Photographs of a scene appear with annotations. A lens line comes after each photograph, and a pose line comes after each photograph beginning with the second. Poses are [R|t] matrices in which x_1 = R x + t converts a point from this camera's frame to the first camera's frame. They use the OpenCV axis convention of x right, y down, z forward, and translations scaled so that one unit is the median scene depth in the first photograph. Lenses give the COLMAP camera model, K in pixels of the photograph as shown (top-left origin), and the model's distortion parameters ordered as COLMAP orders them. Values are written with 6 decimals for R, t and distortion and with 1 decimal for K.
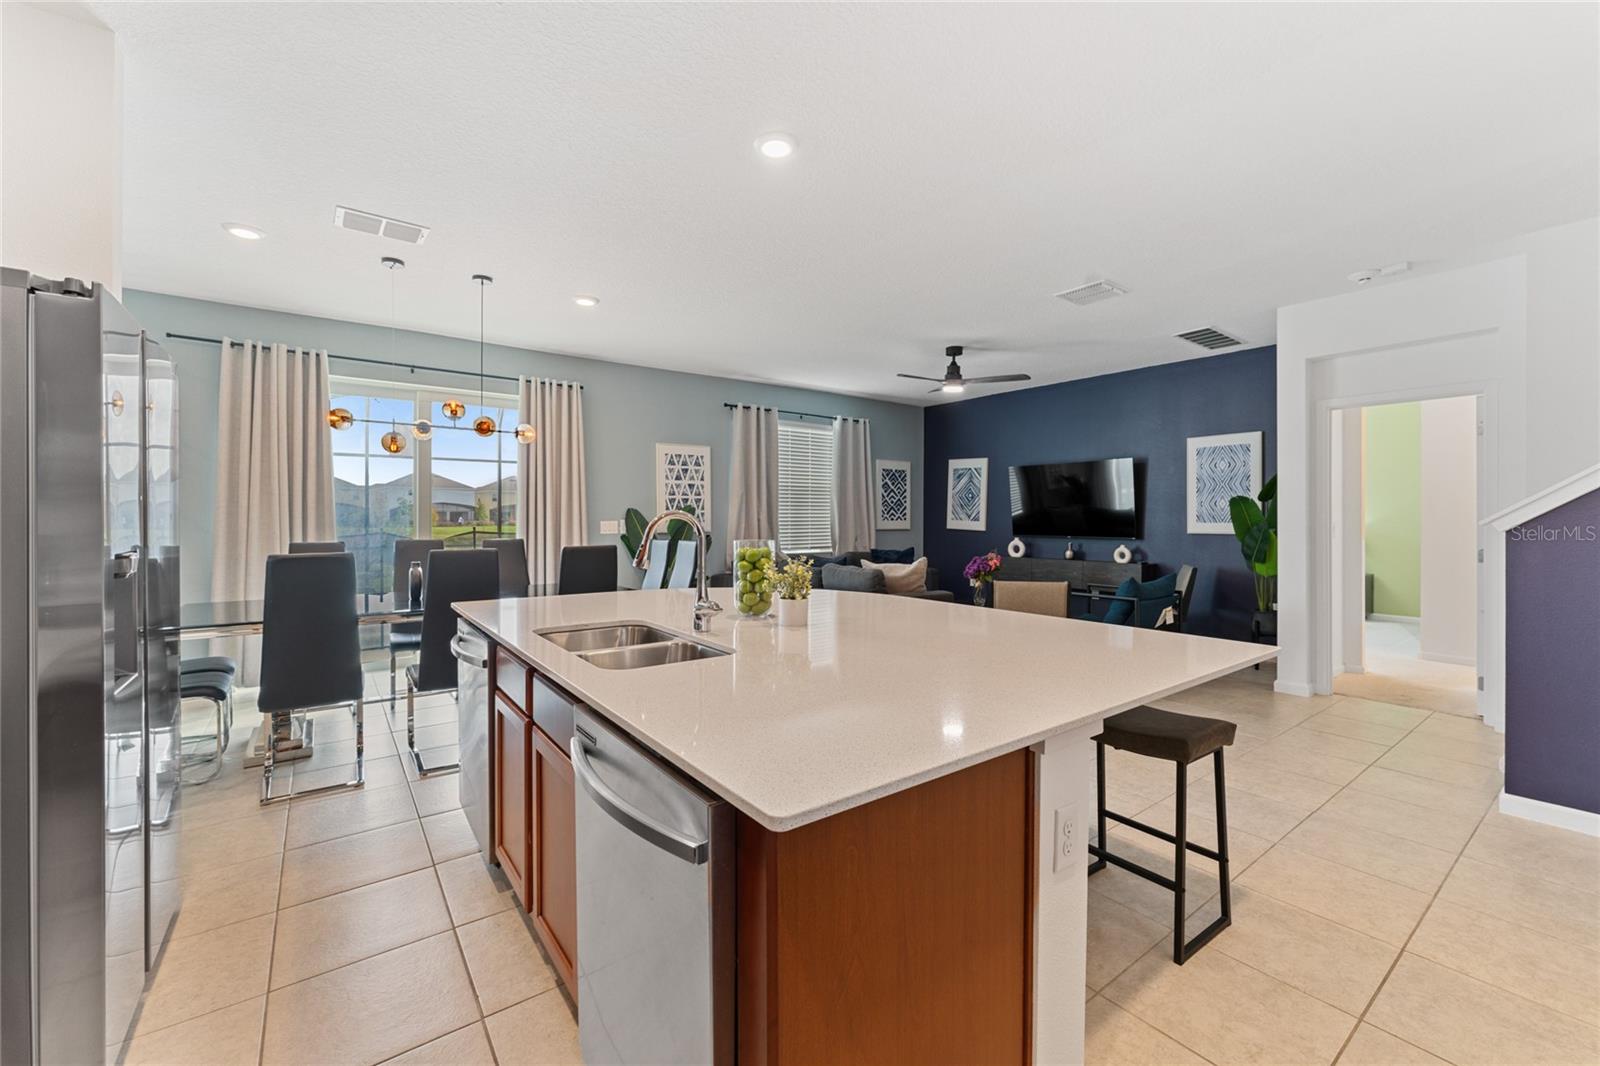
lens RADIAL K [[640.5, 0, 798.6], [0, 640.5, 526.0], [0, 0, 1]] dist [0.001618, 0.000078]
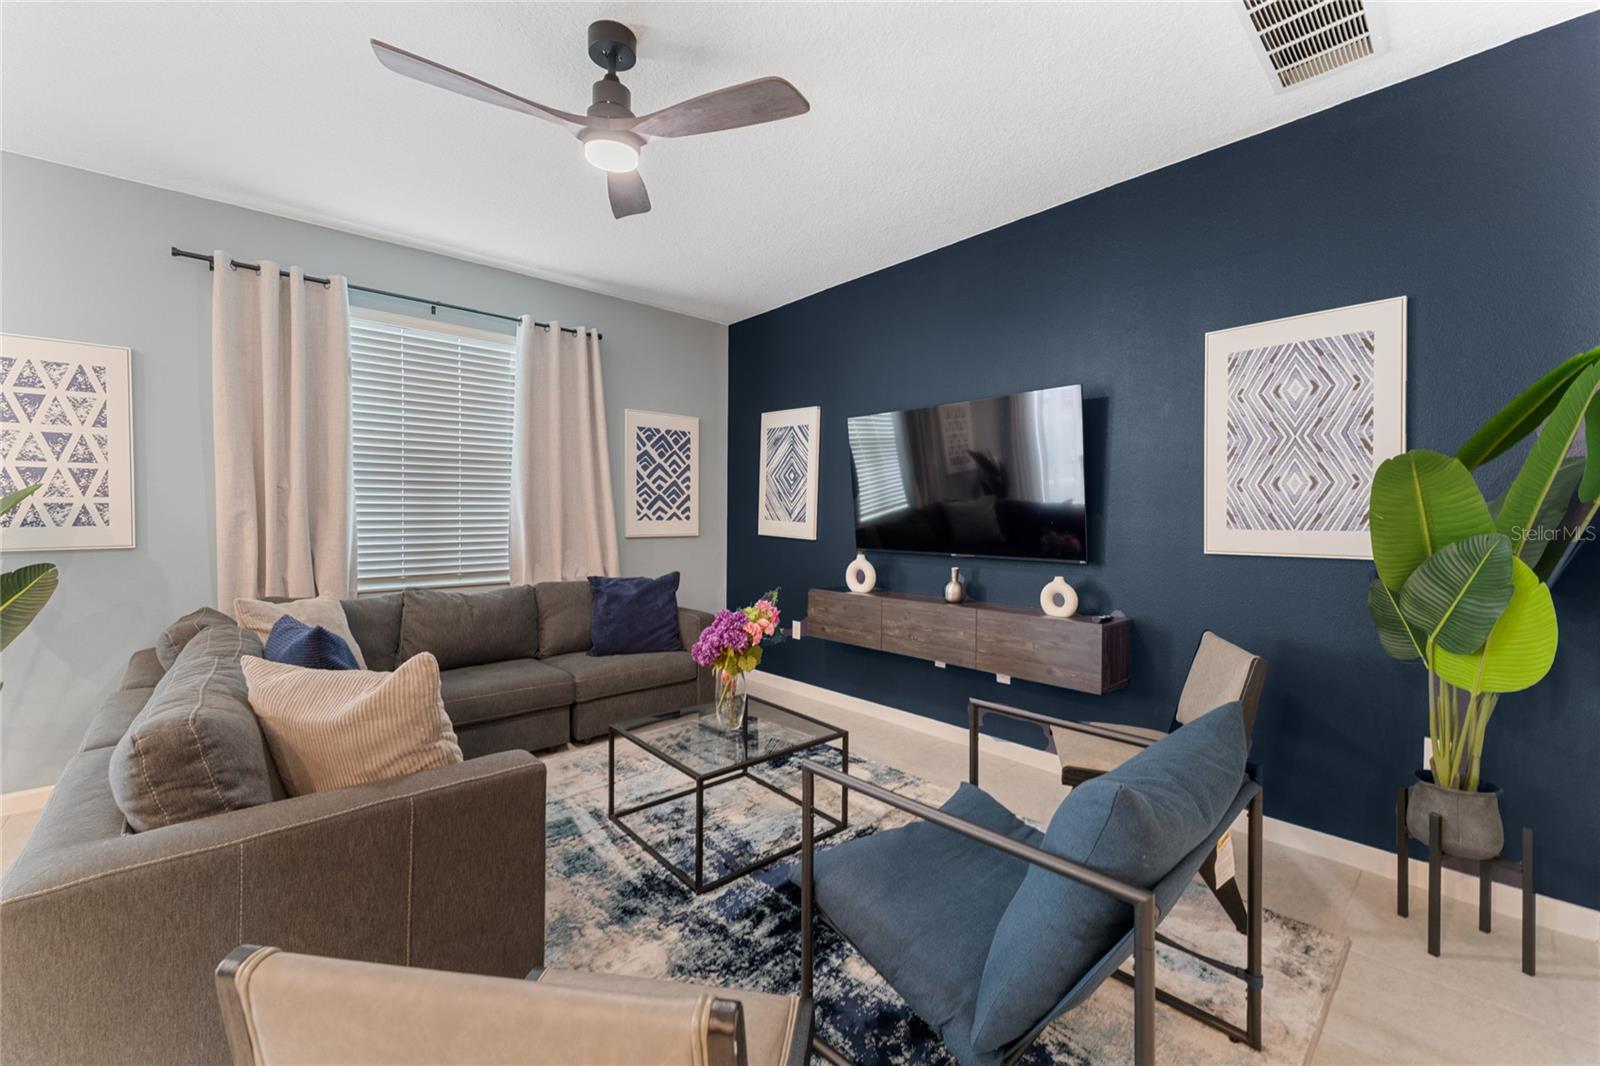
lens RADIAL K [[640.5, 0, 800.7], [0, 640.5, 532.1], [0, 0, 1]] dist [0.001618, 0.000078]
pose [[0.994965, -0.001061, 0.100220, 0.240629], [-0.000372, 0.999898, 0.014286, -0.007493], [-0.100225, -0.014251, 0.994863, 0.491942]]
